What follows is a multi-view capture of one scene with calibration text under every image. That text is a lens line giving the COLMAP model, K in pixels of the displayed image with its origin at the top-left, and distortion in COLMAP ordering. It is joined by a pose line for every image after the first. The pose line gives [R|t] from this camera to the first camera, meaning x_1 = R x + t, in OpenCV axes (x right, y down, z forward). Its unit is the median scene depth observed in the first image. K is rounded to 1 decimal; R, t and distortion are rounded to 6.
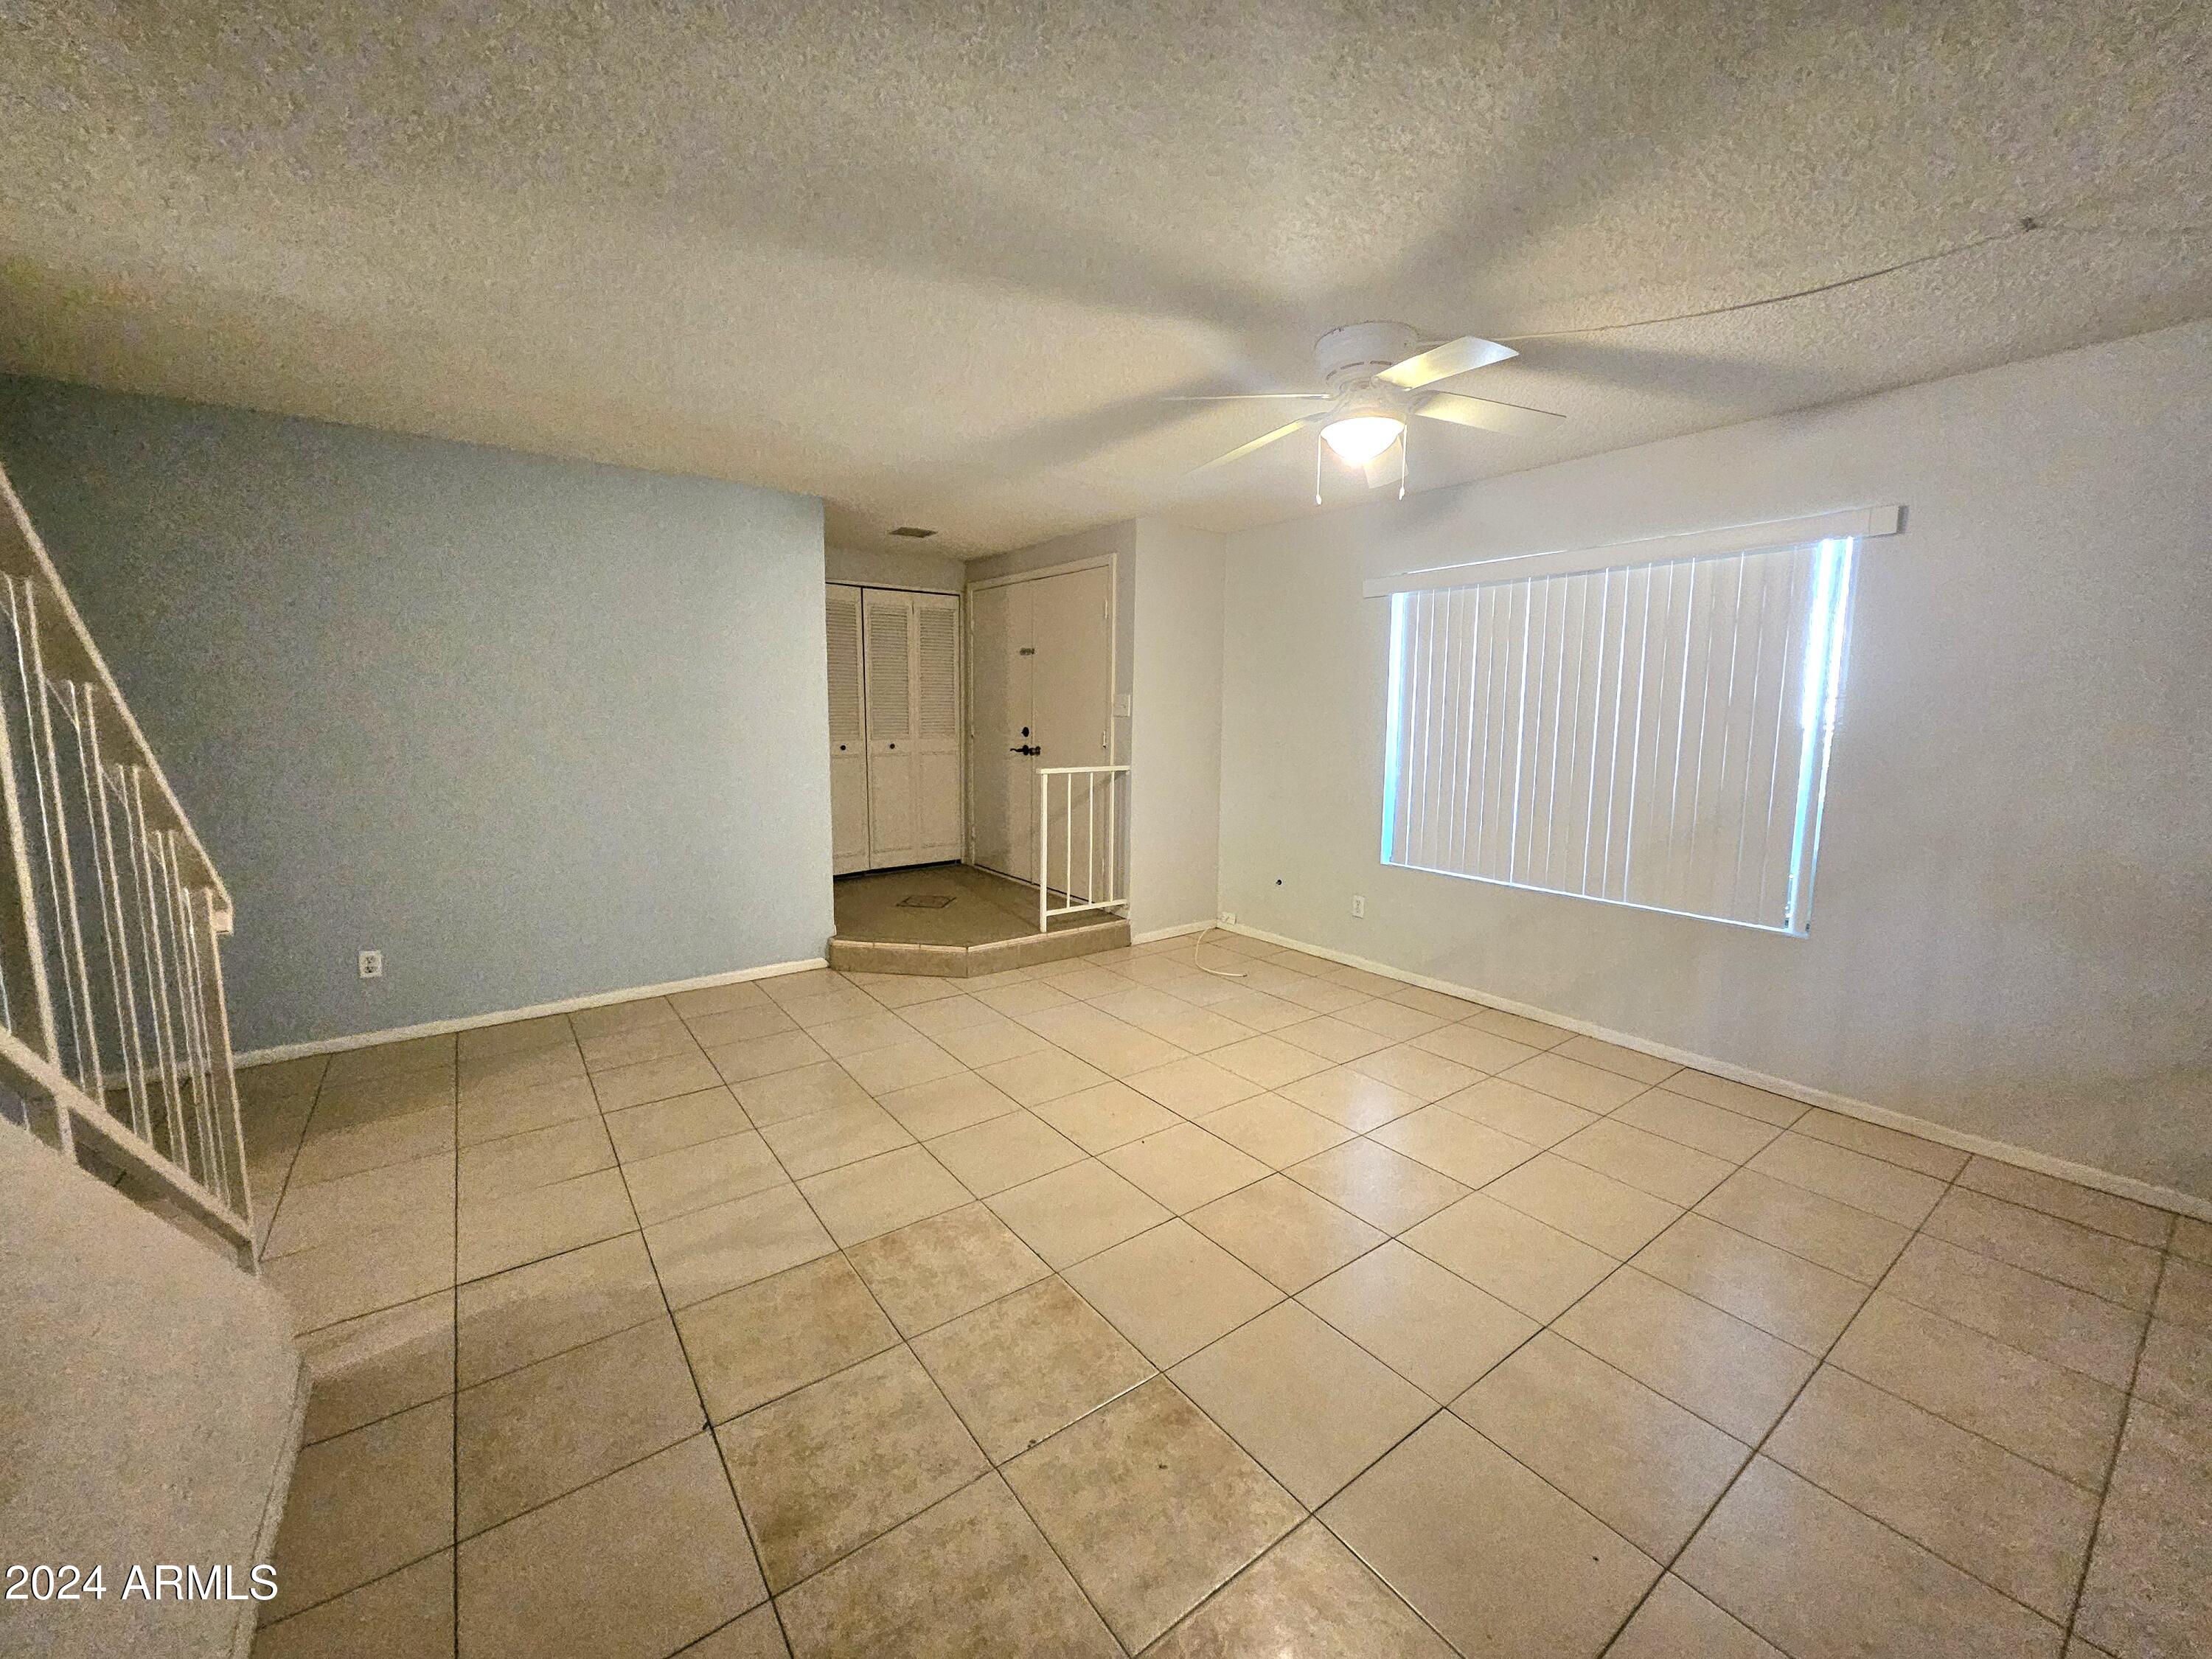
lens RADIAL K [[868.5, 0, 1097.2], [0, 868.5, 806.2], [0, 0, 1]] dist [0.010062, -0.003894]
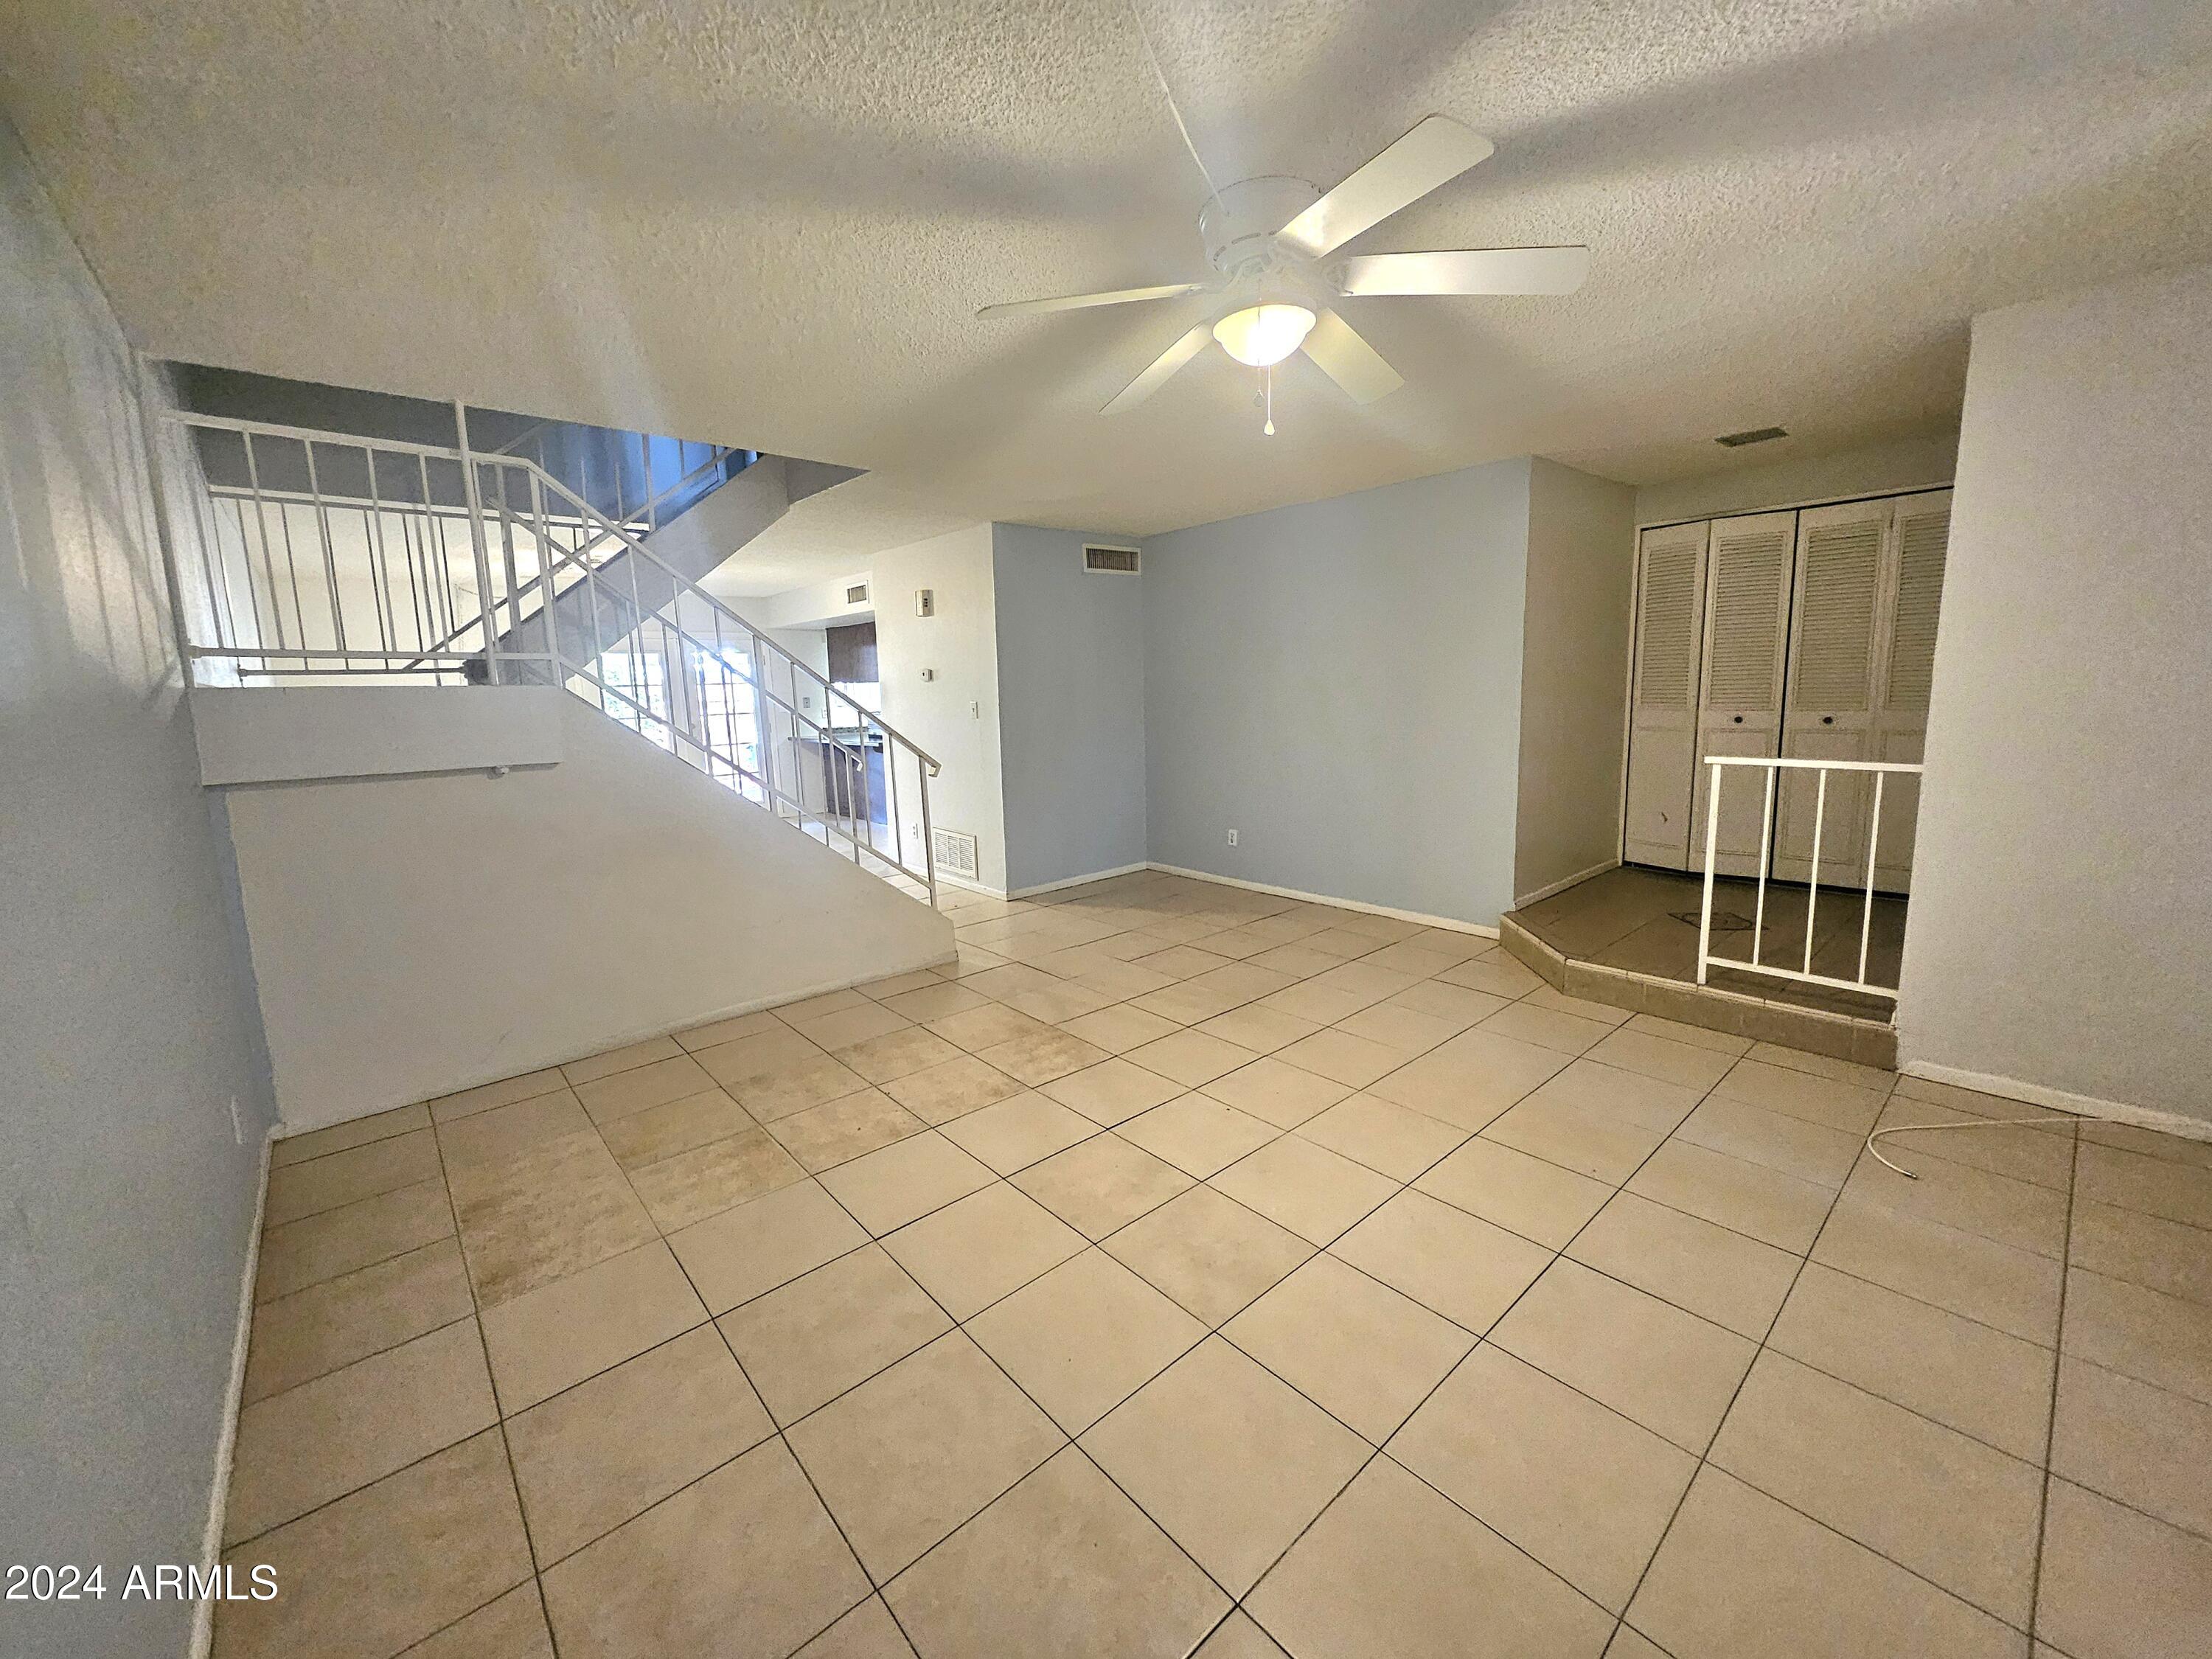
lens RADIAL K [[868.5, 0, 1097.2], [0, 868.5, 806.2], [0, 0, 1]] dist [0.010062, -0.003894]
pose [[0.079123, 0.129626, -0.988401, 0.634654], [-0.082822, 0.988936, 0.123066, -0.051053], [0.993418, 0.072124, 0.088983, 0.458742]]
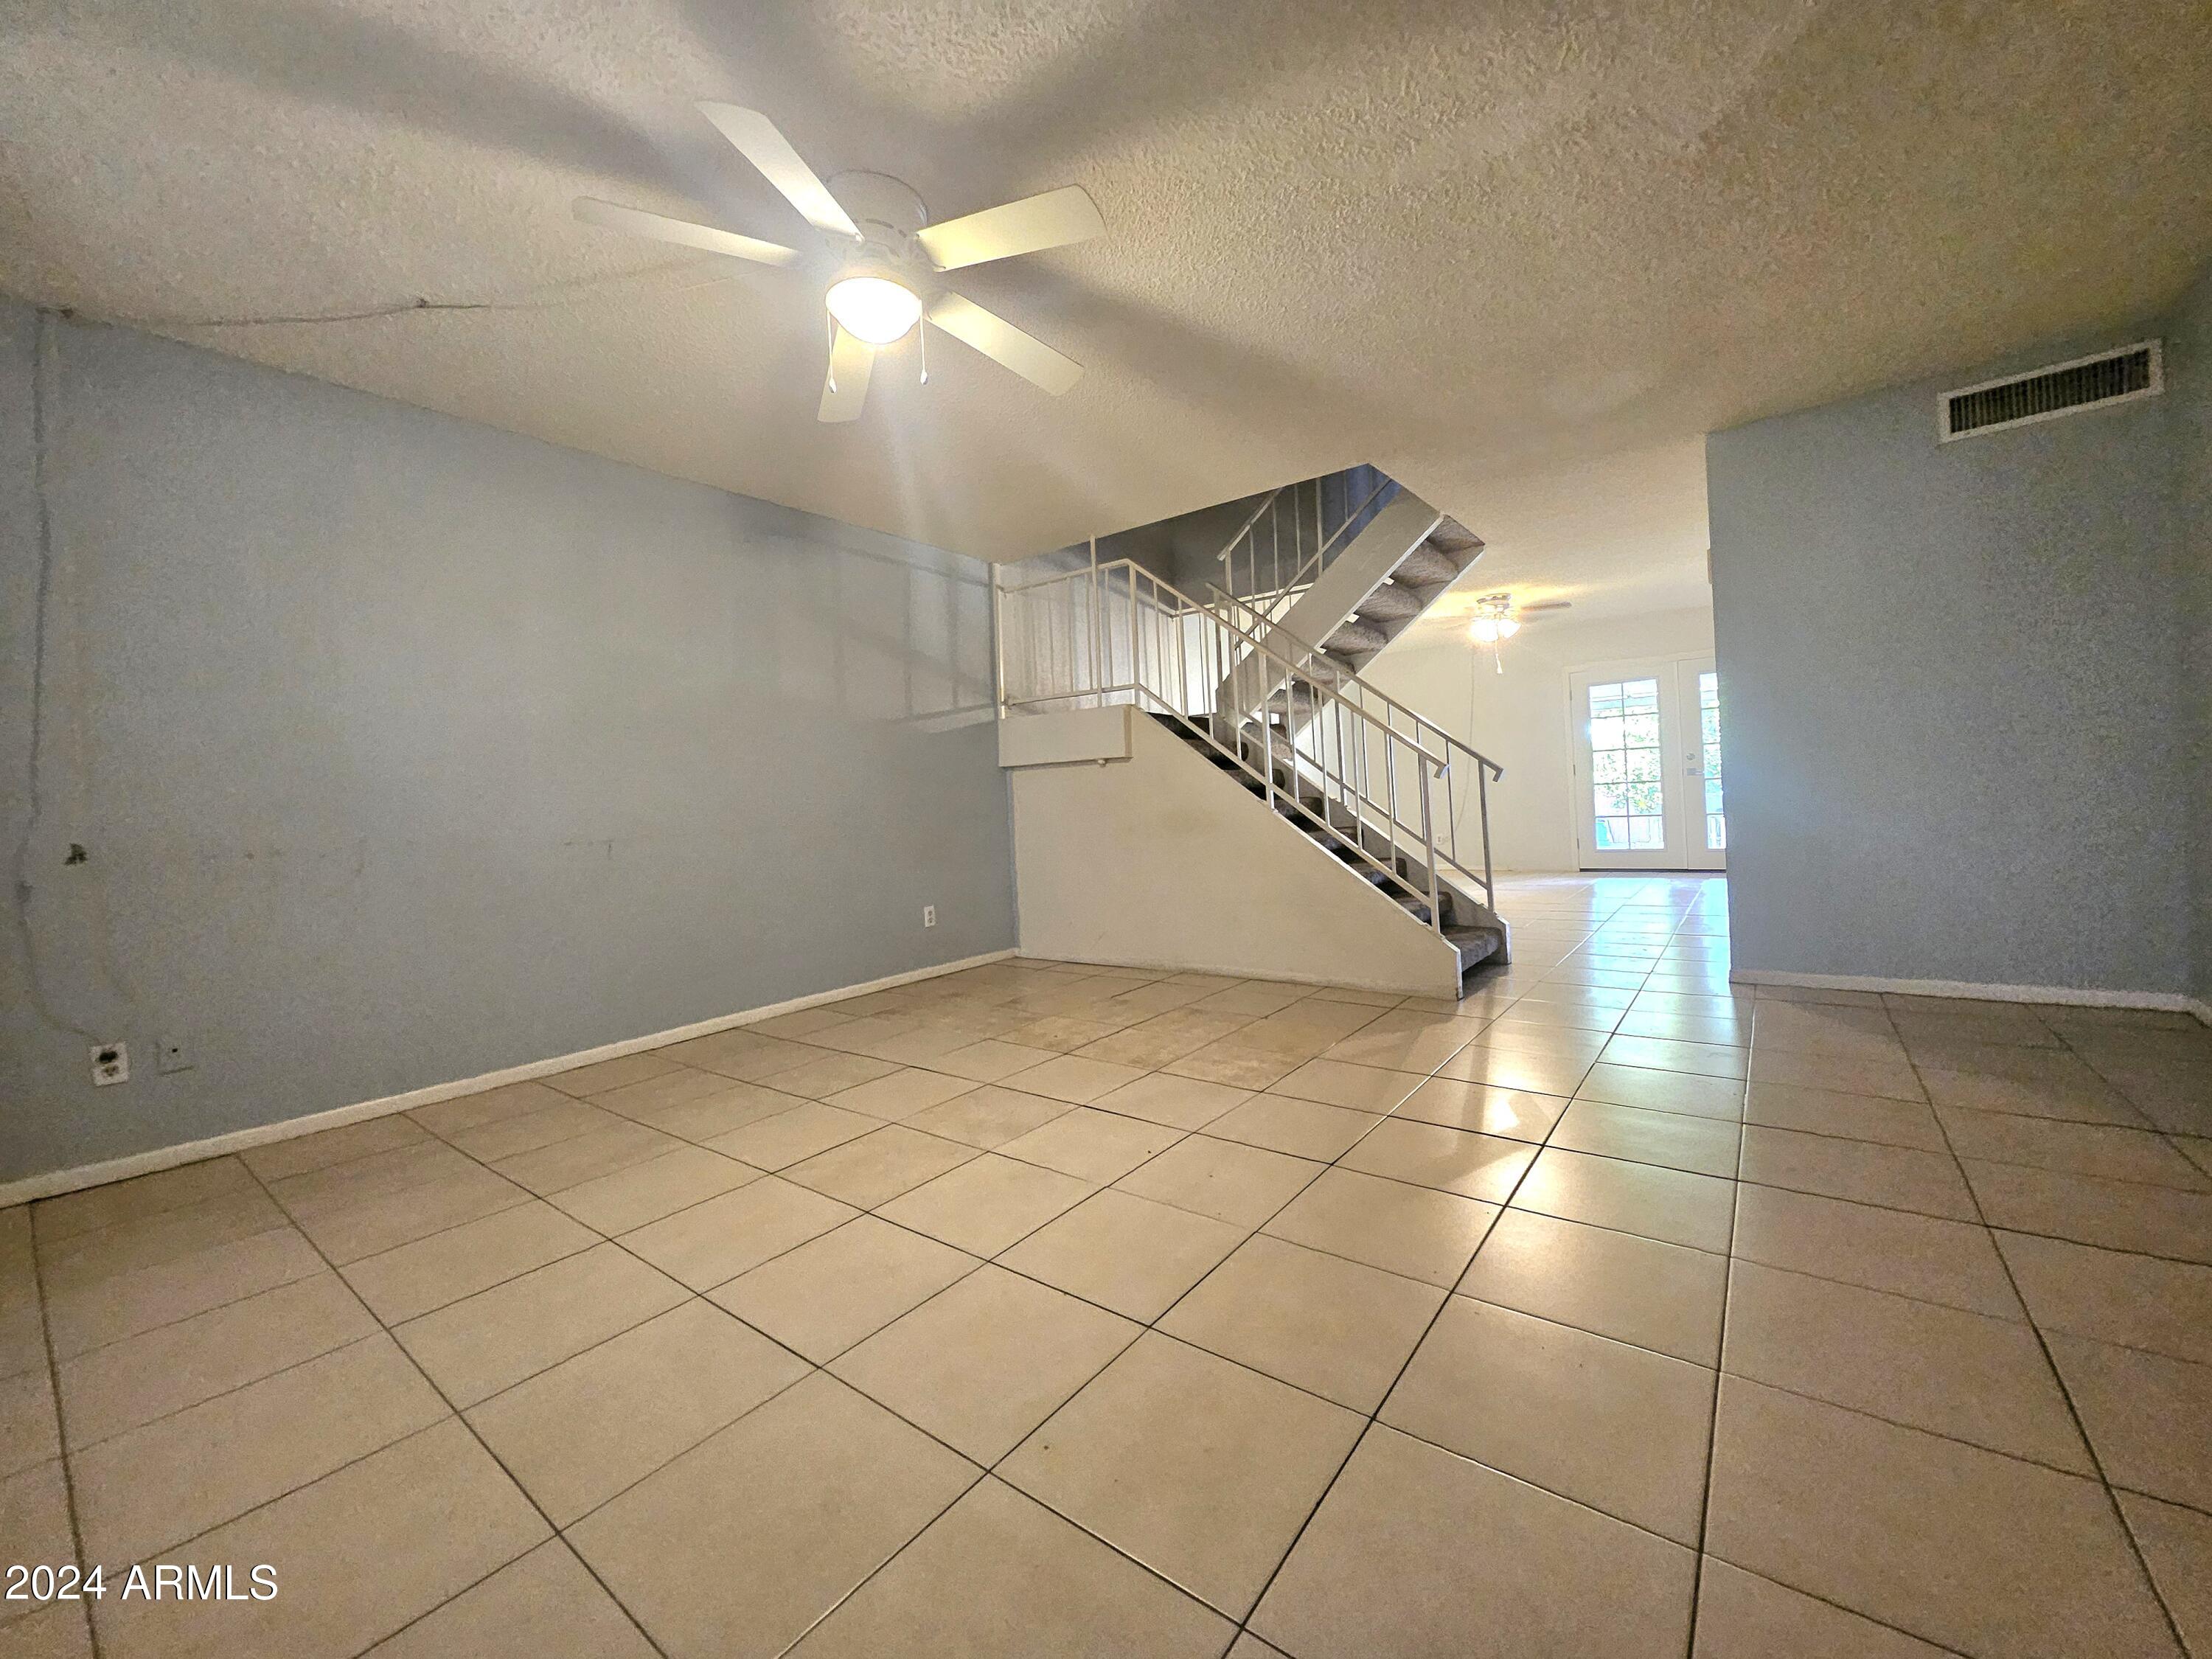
lens RADIAL K [[876.1, 0, 1102.1], [0, 876.1, 794.6], [0, 0, 1]] dist [0.001415, 0.000302]
pose [[-0.965036, 0.036454, -0.259571, 0.183918], [0.012396, 0.995521, 0.093722, -0.015262], [0.261825, 0.087227, -0.961166, 1.103302]]
